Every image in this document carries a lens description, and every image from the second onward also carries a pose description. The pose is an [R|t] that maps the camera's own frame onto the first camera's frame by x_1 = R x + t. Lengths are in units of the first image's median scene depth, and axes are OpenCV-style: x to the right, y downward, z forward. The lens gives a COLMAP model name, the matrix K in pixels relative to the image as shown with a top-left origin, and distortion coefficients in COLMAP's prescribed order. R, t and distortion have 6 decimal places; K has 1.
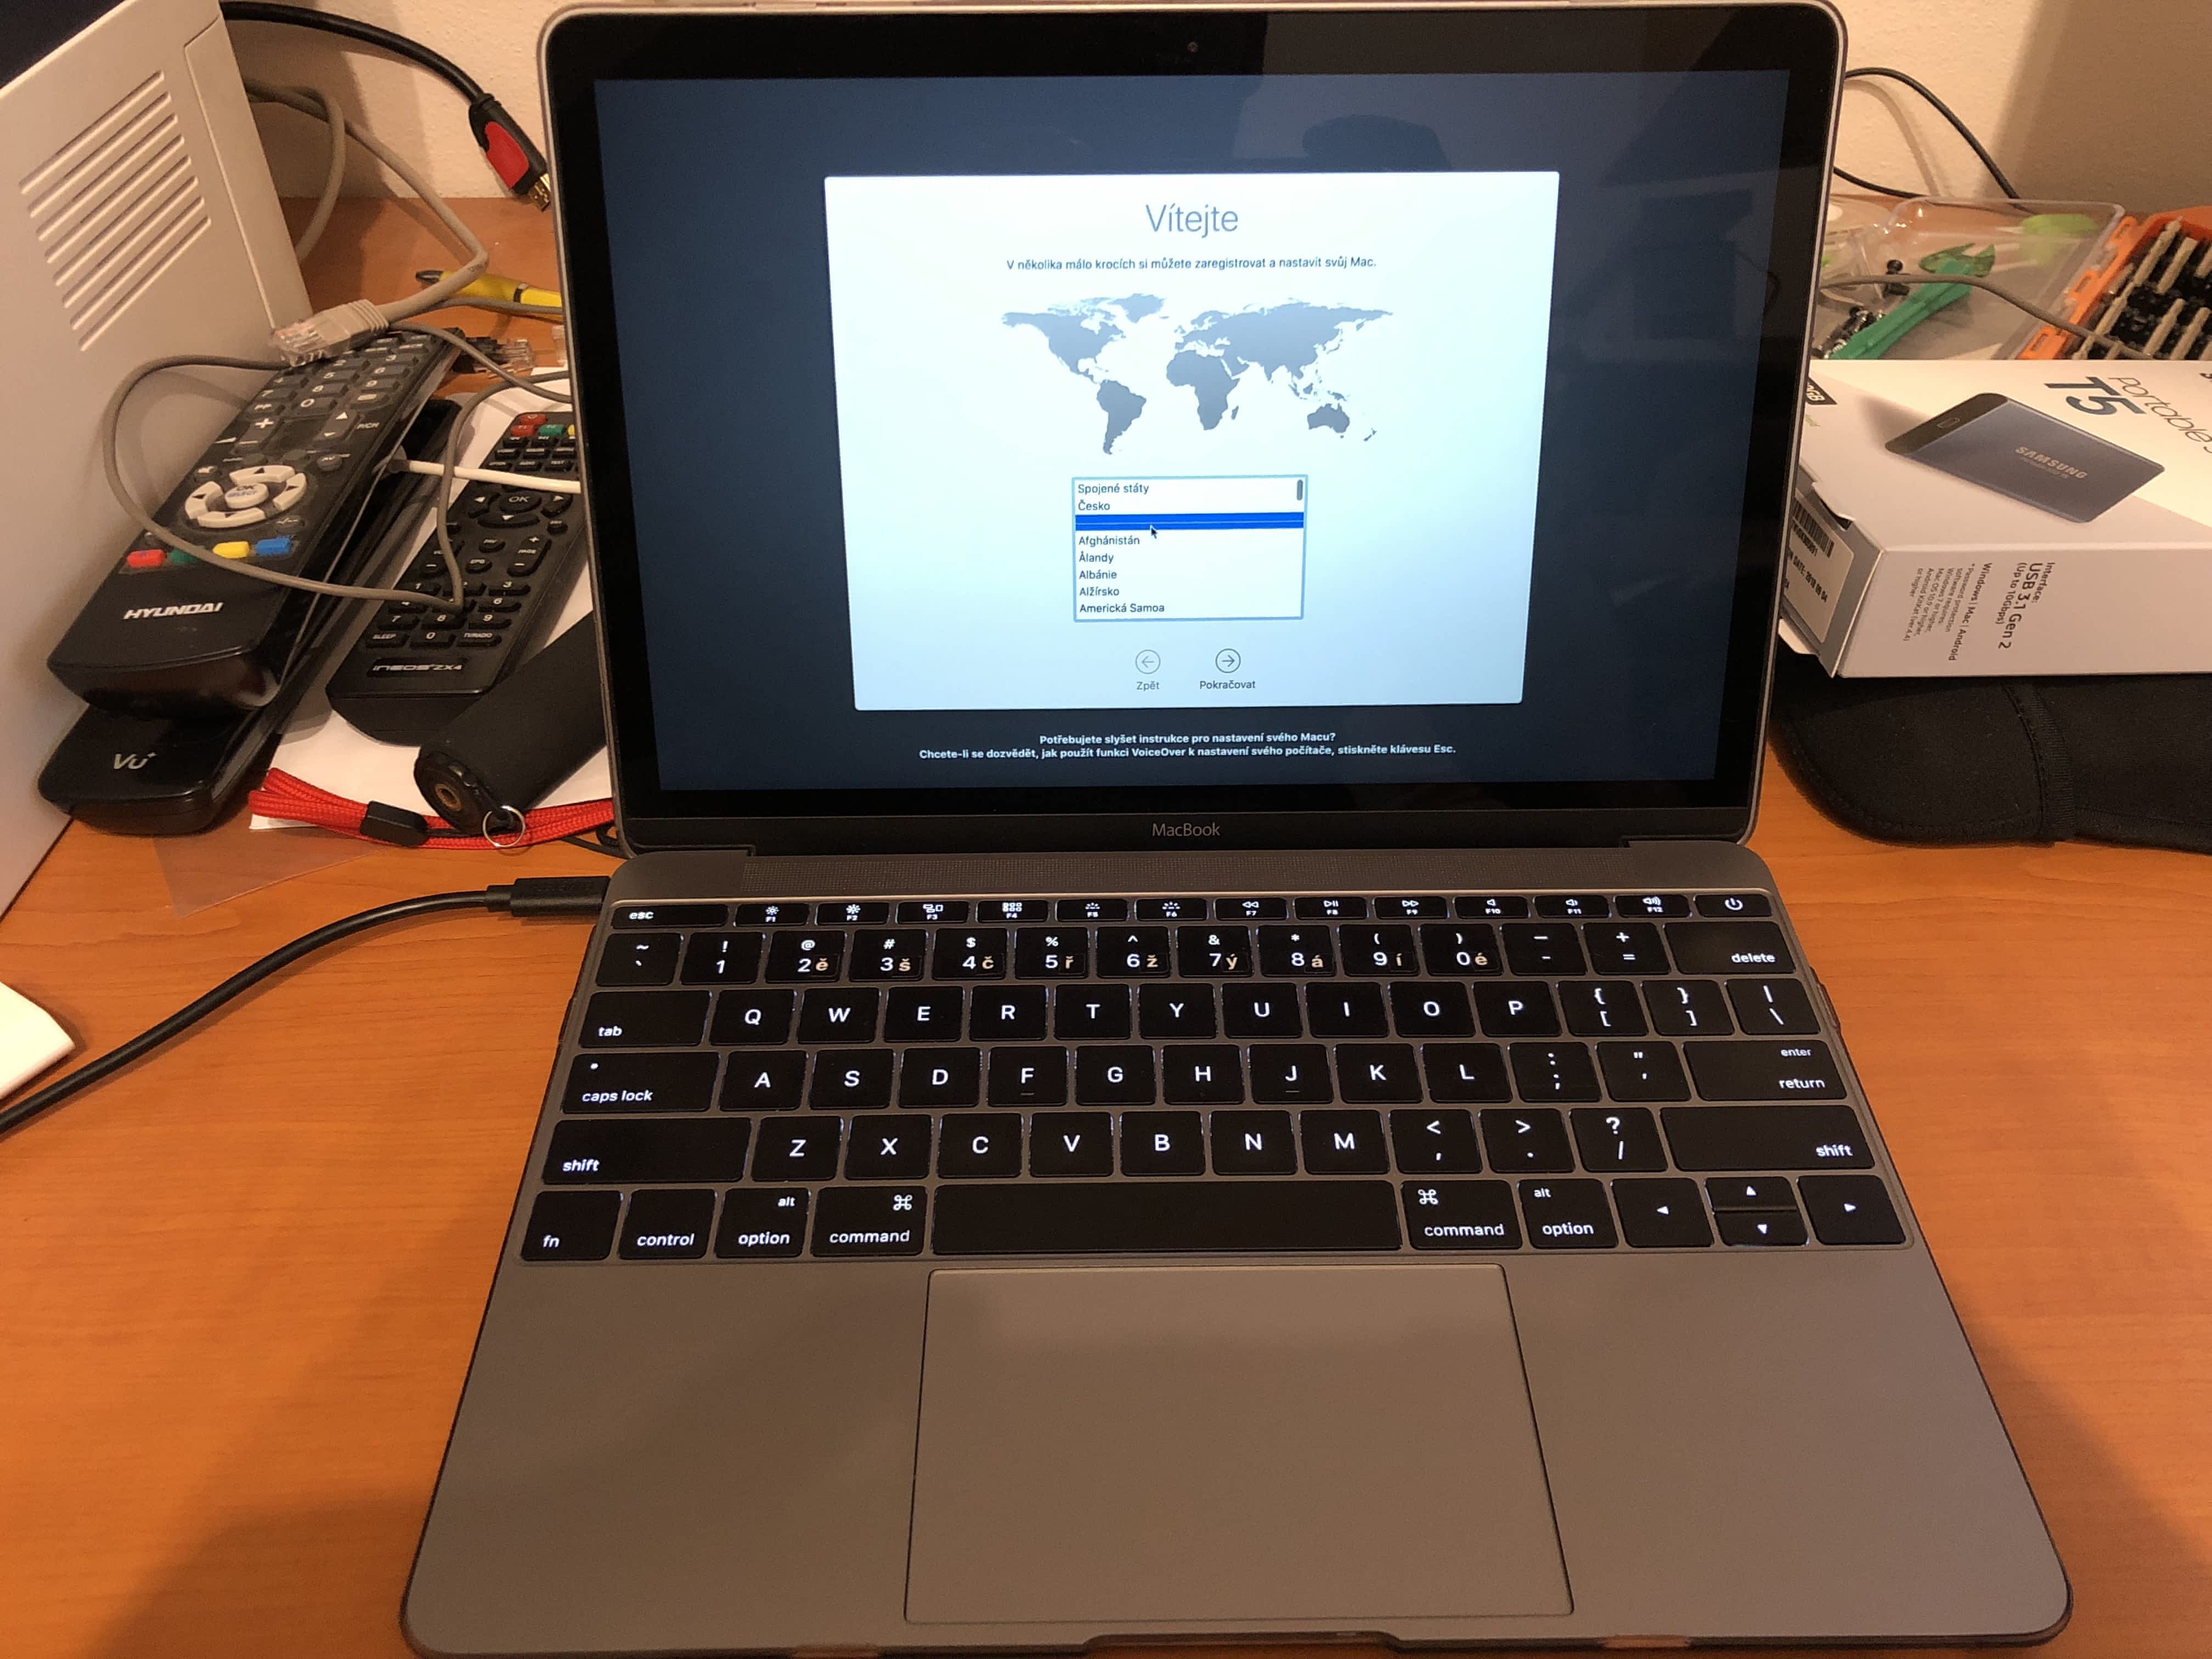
lens RADIAL K [[1801.4, 0, 1103.7], [0, 1801.4, 817.6], [0, 0, 1]] dist [0.043931, -0.057927]
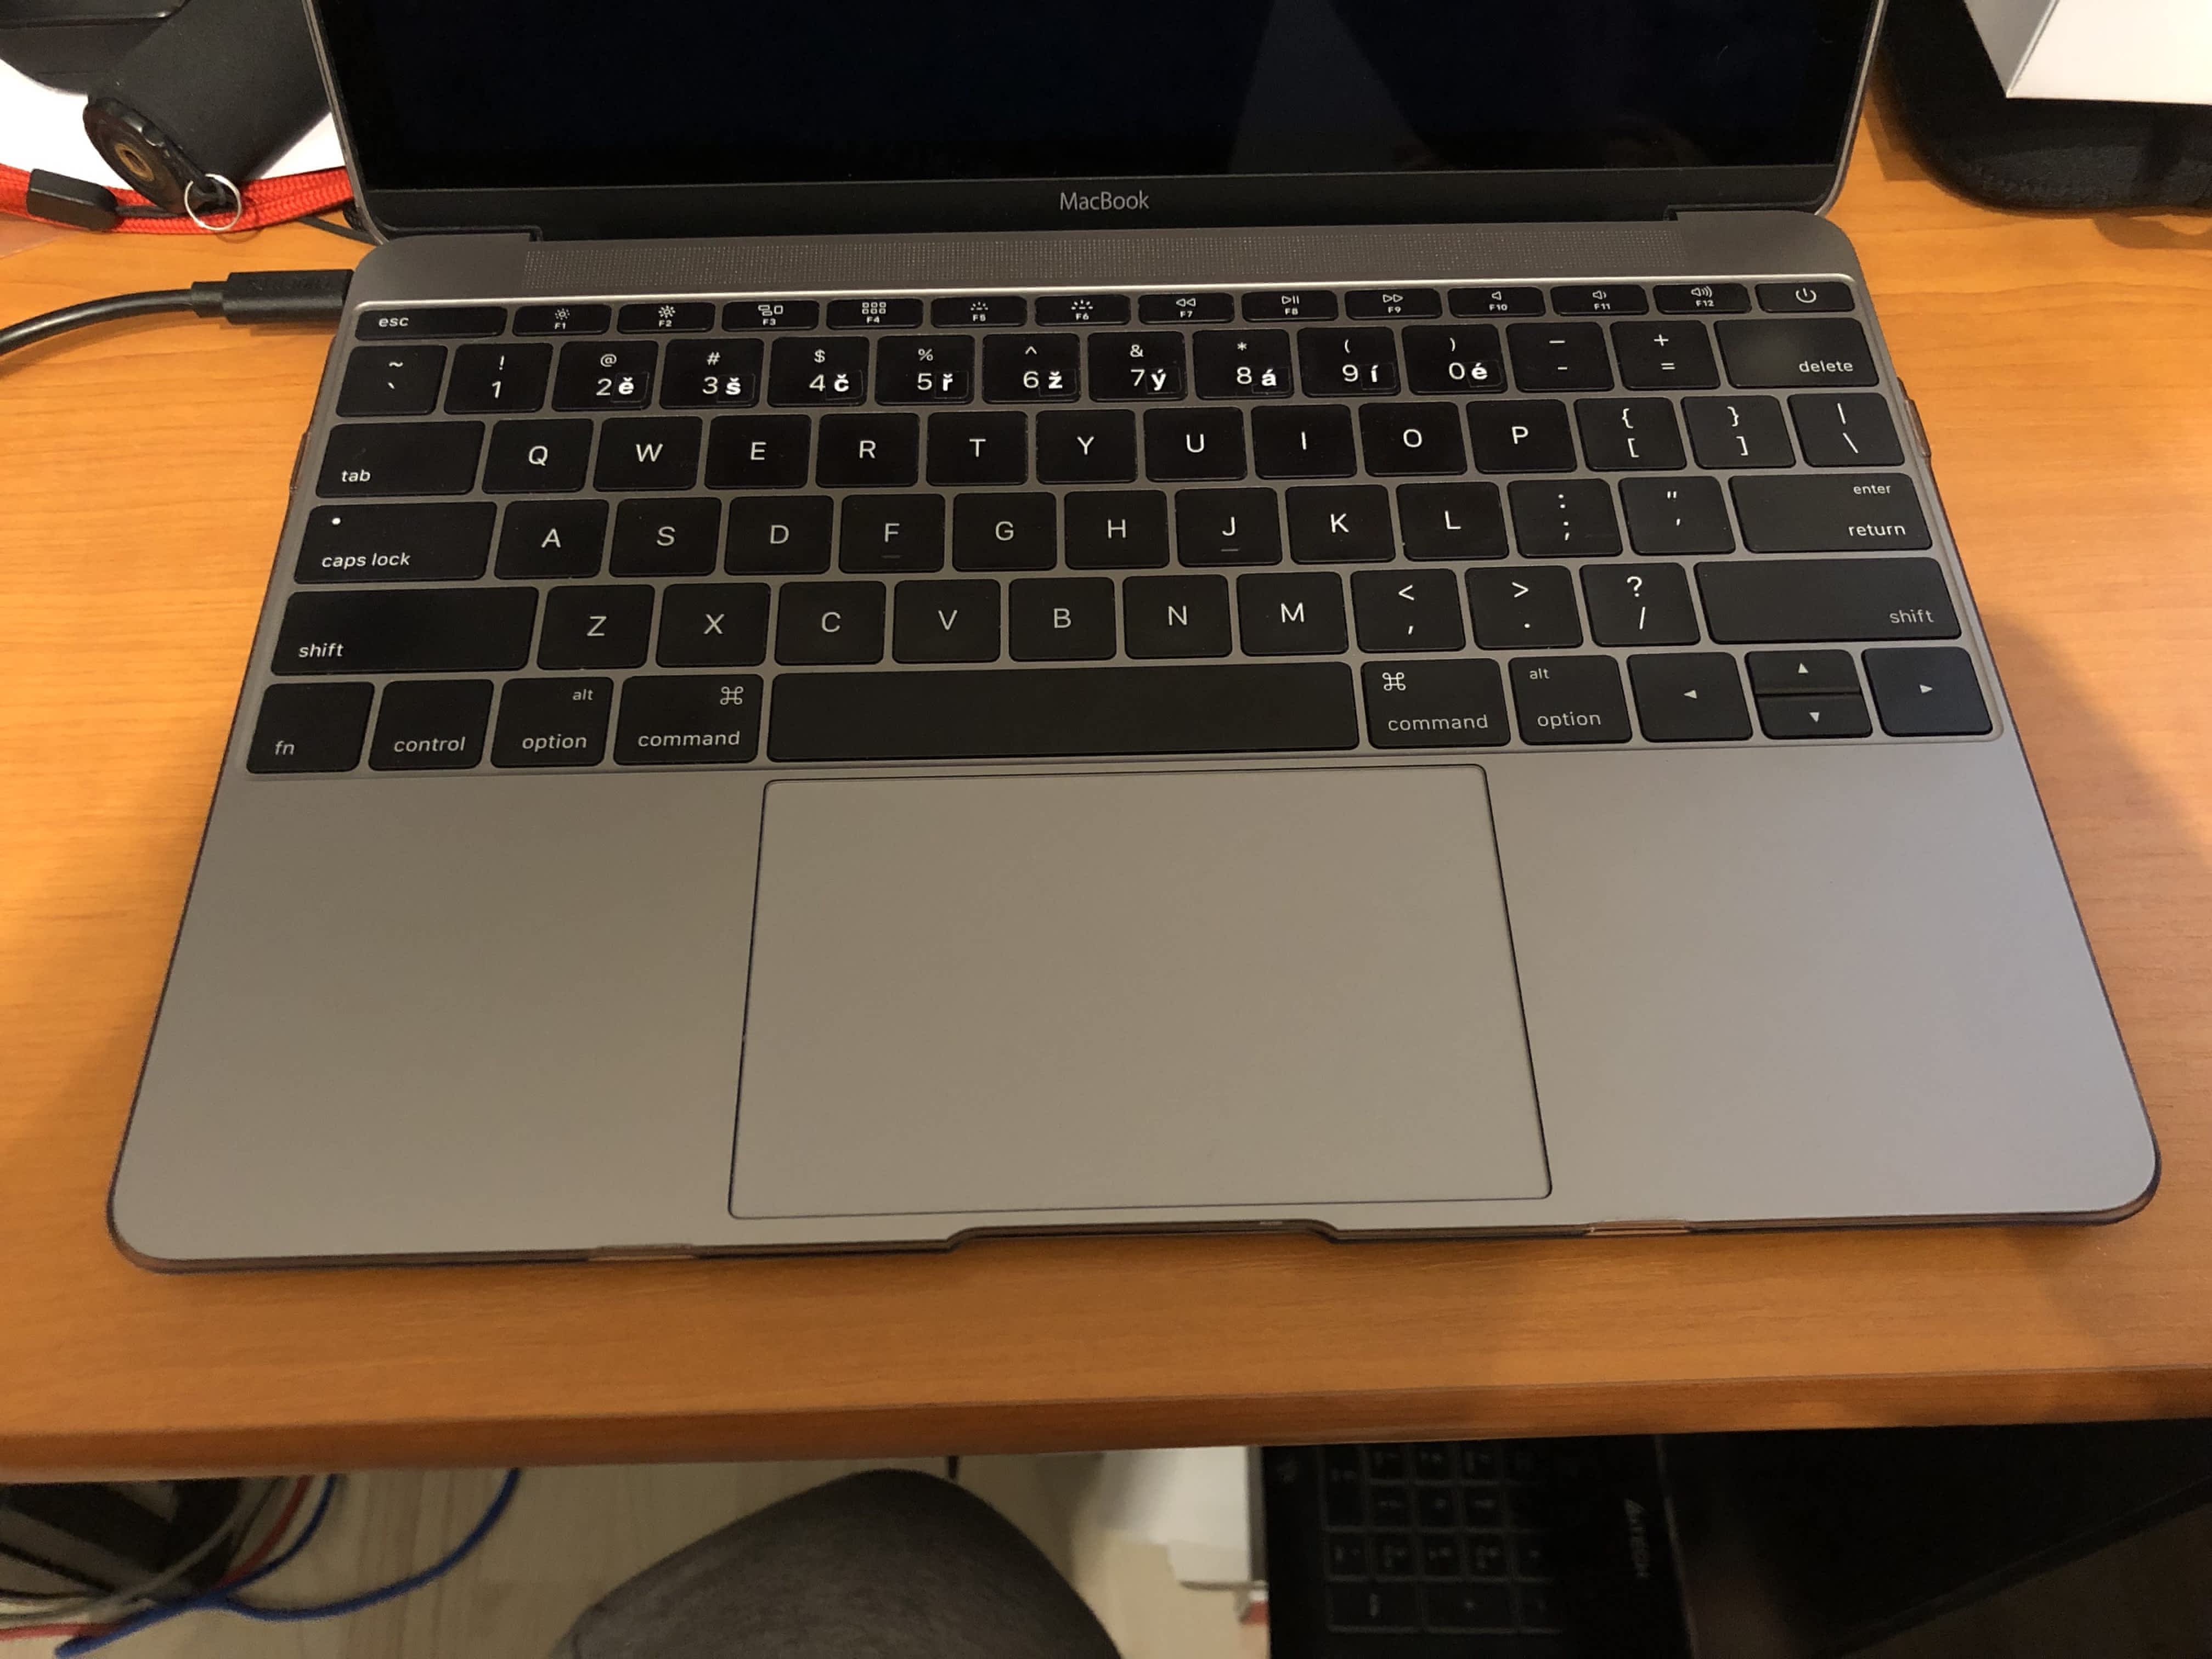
lens RADIAL K [[1801.4, 0, 1100.1], [0, 1801.4, 832.7], [0, 0, 1]] dist [0.043931, -0.057927]
pose [[0.999880, -0.010910, 0.010966, 0.036382], [0.006847, 0.947824, 0.318719, 0.017572], [-0.013871, -0.318606, 0.947786, 0.207914]]
